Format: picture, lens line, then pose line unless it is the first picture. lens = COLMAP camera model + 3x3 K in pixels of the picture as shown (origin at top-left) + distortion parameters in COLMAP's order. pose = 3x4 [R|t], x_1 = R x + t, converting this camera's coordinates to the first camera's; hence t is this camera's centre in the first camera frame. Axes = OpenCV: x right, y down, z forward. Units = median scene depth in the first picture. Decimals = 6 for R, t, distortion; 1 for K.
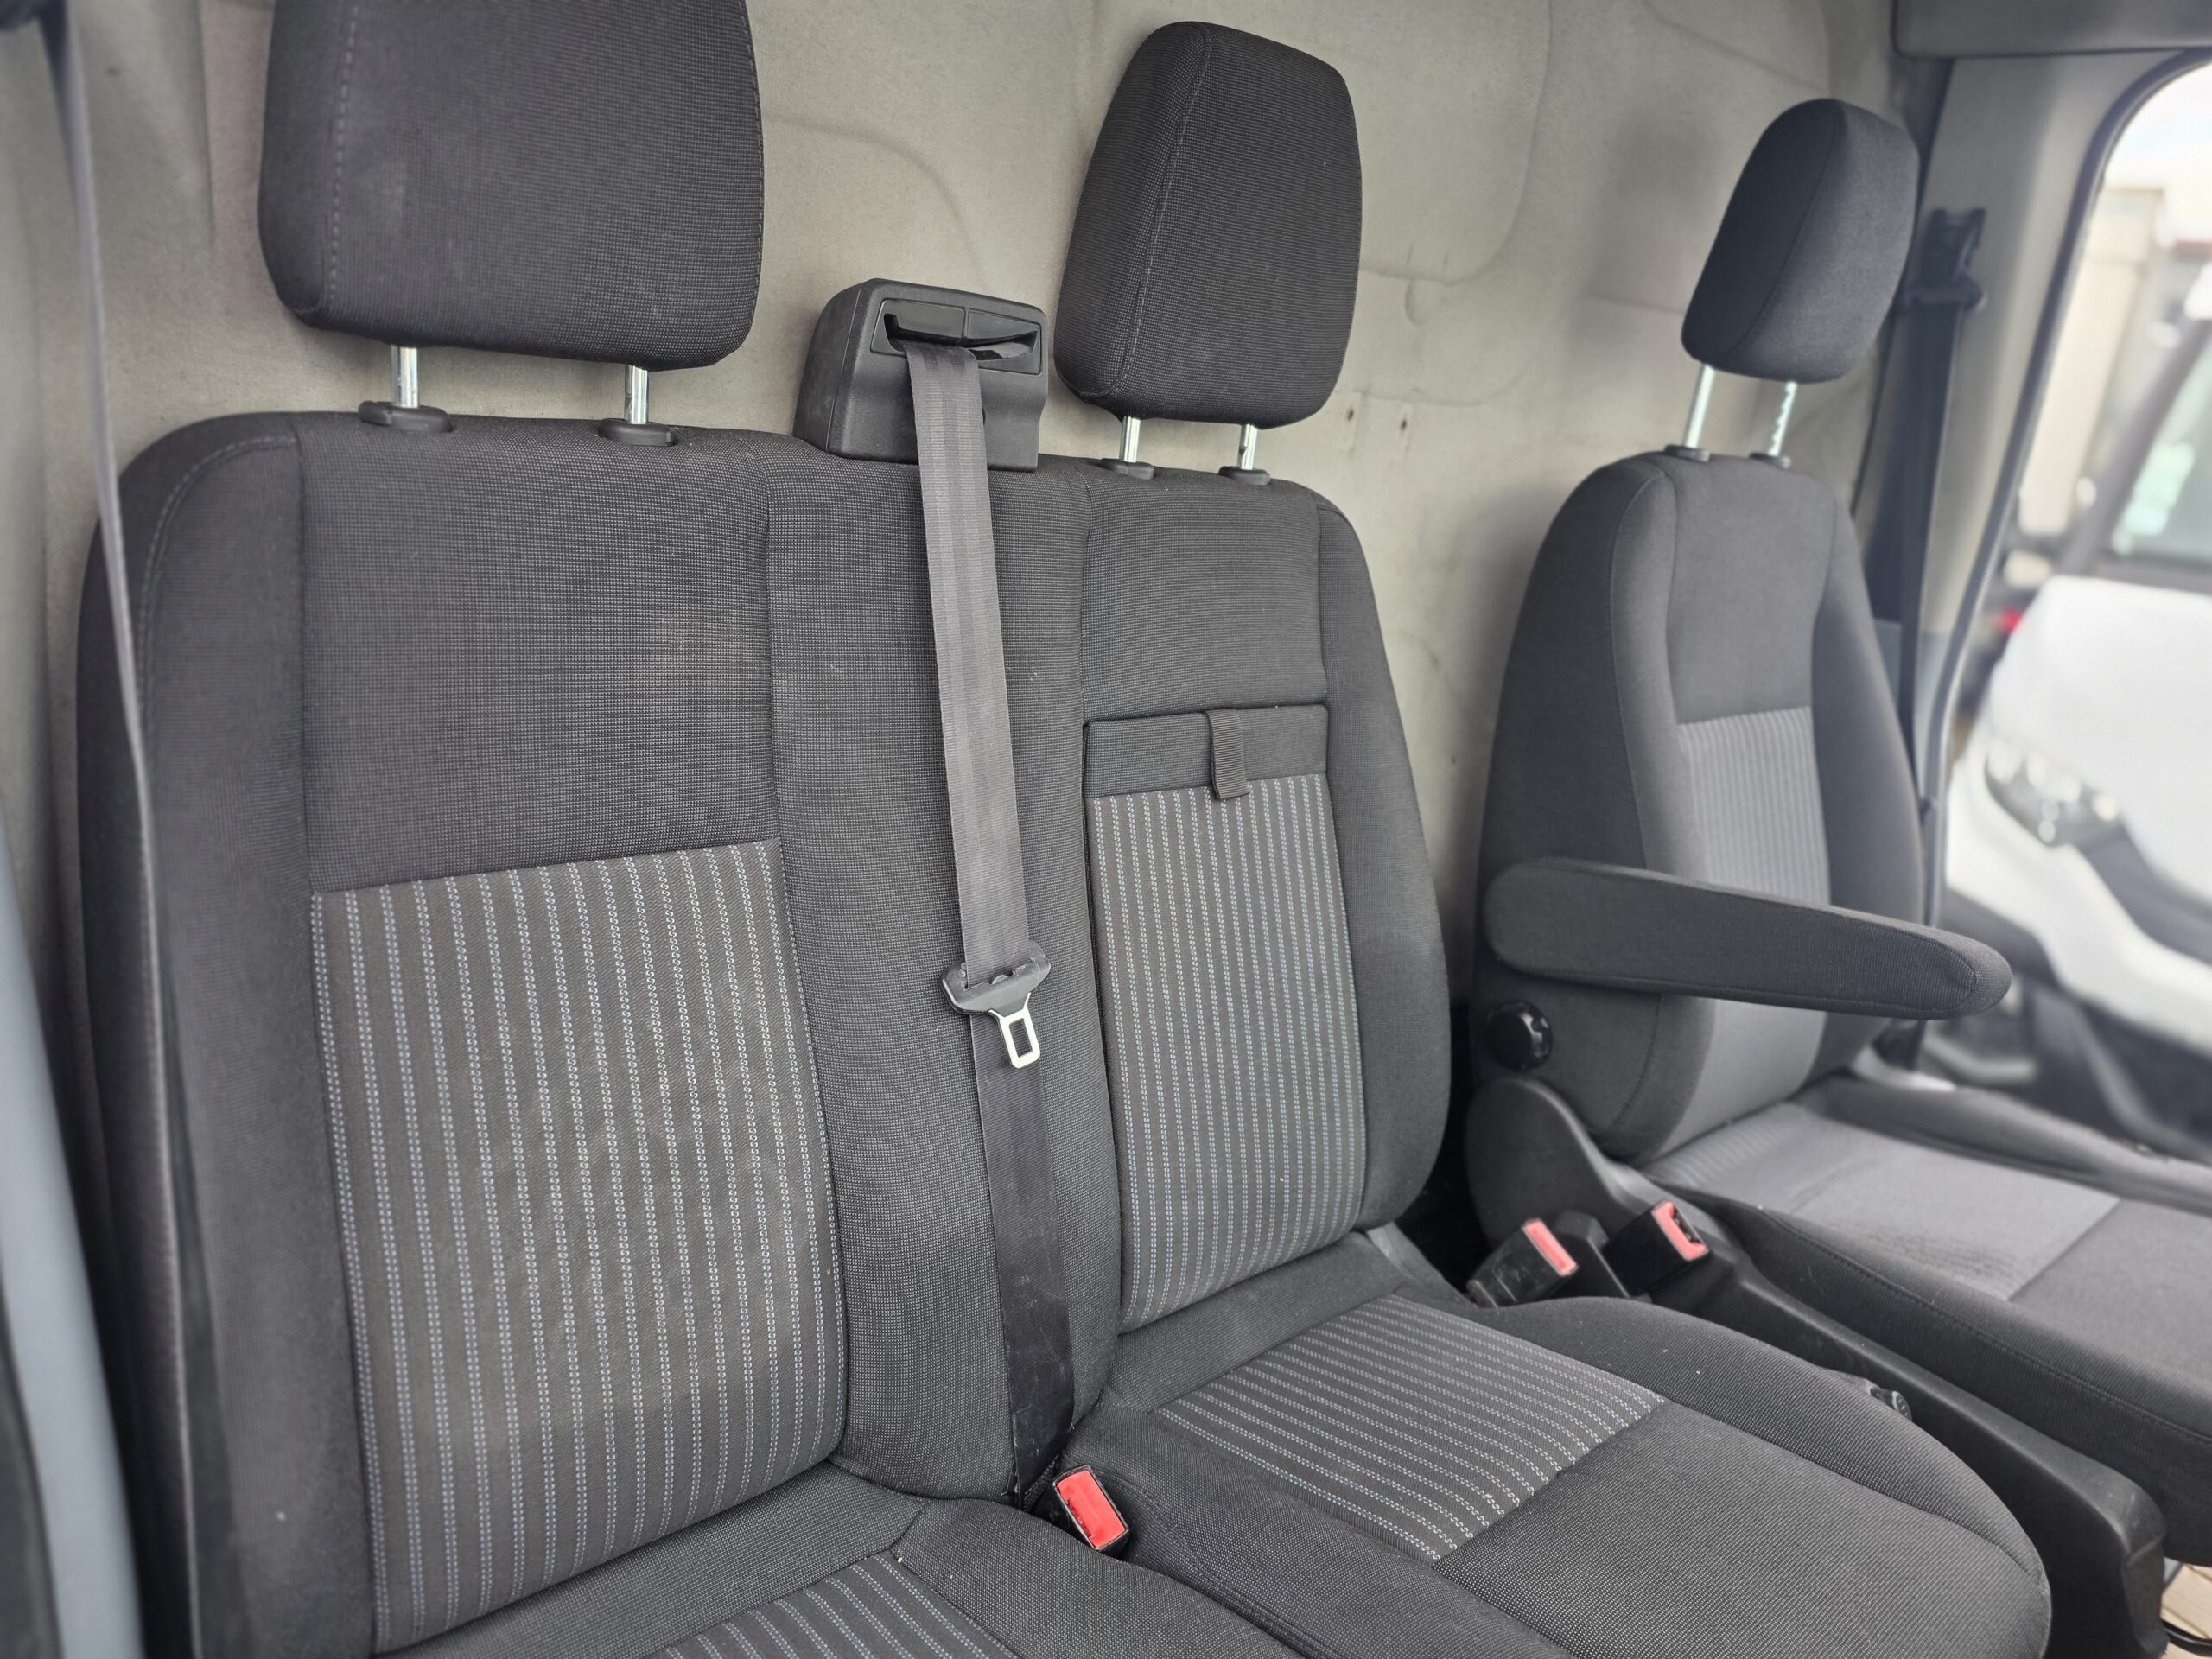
lens RADIAL K [[1488.9, 0, 1106.0], [0, 1488.9, 829.5], [0, 0, 1]] dist [0.012199, -0.022995]
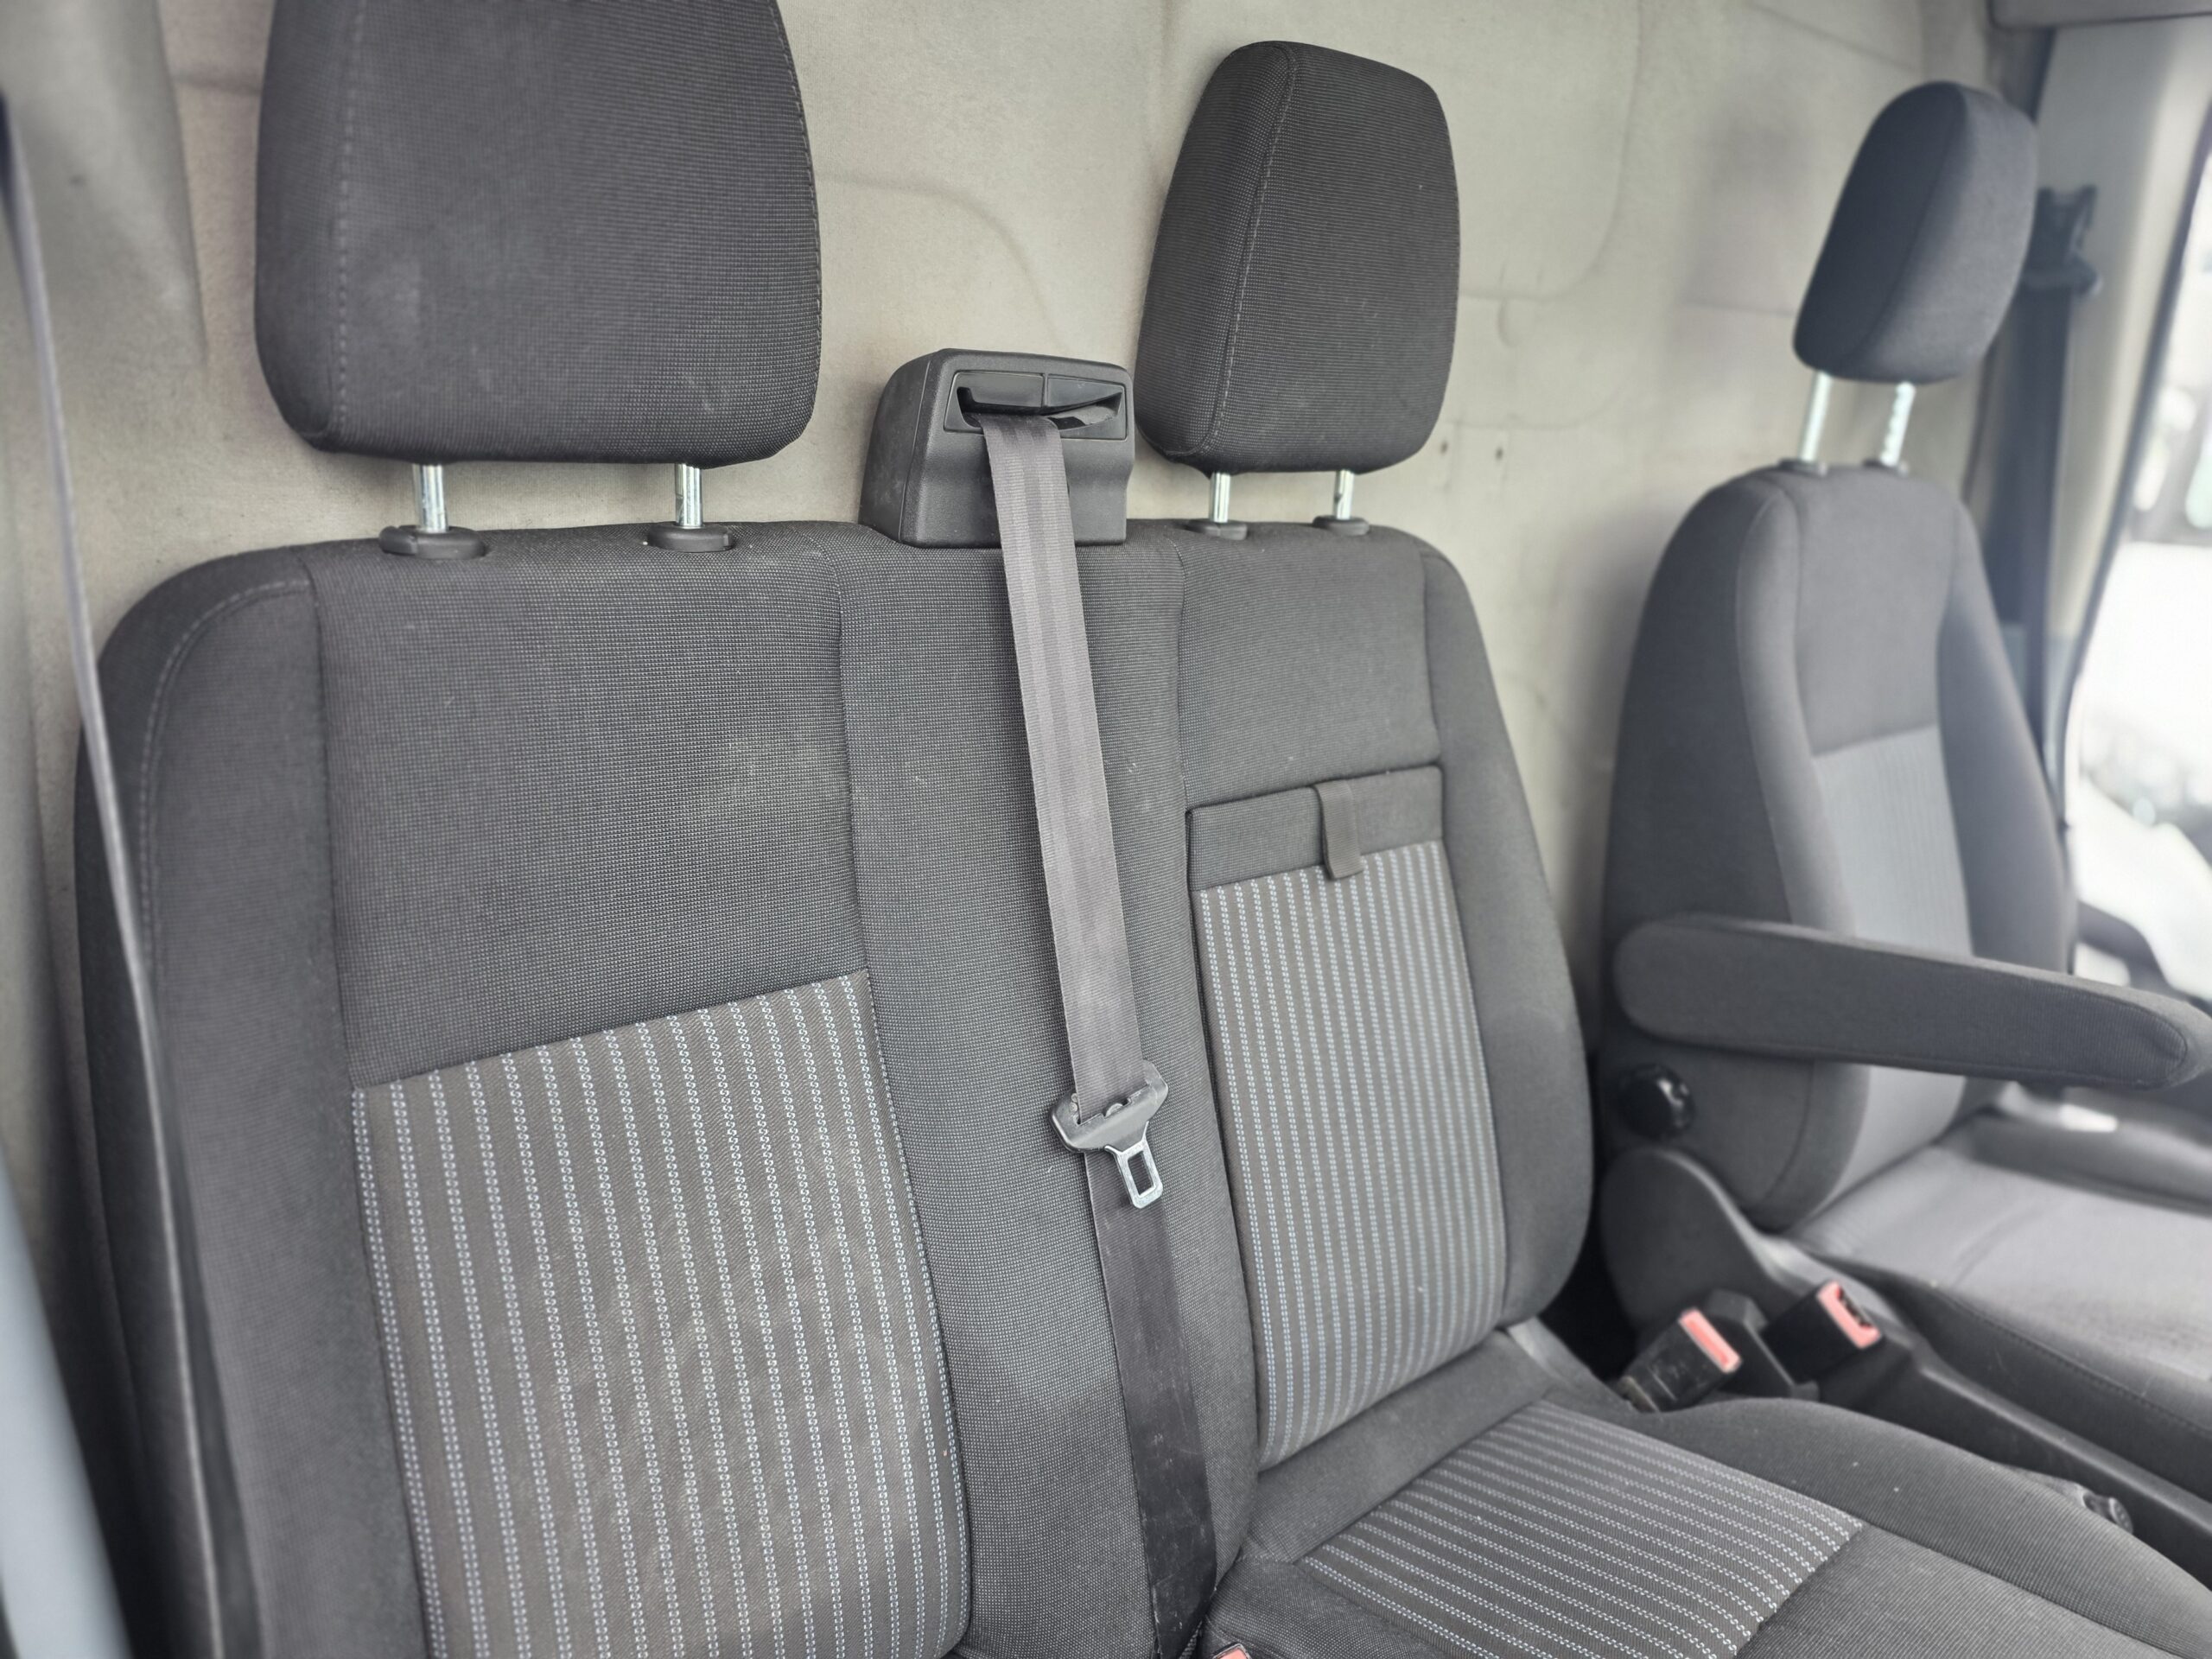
lens RADIAL K [[1485.9, 0, 1131.1], [0, 1485.9, 815.9], [0, 0, 1]] dist [-0.002302, -0.004206]
pose [[0.998733, -0.049363, -0.009803, -0.043179], [0.049306, 0.998766, -0.005931, -0.069837], [0.010084, 0.005440, 0.999934, 0.097227]]
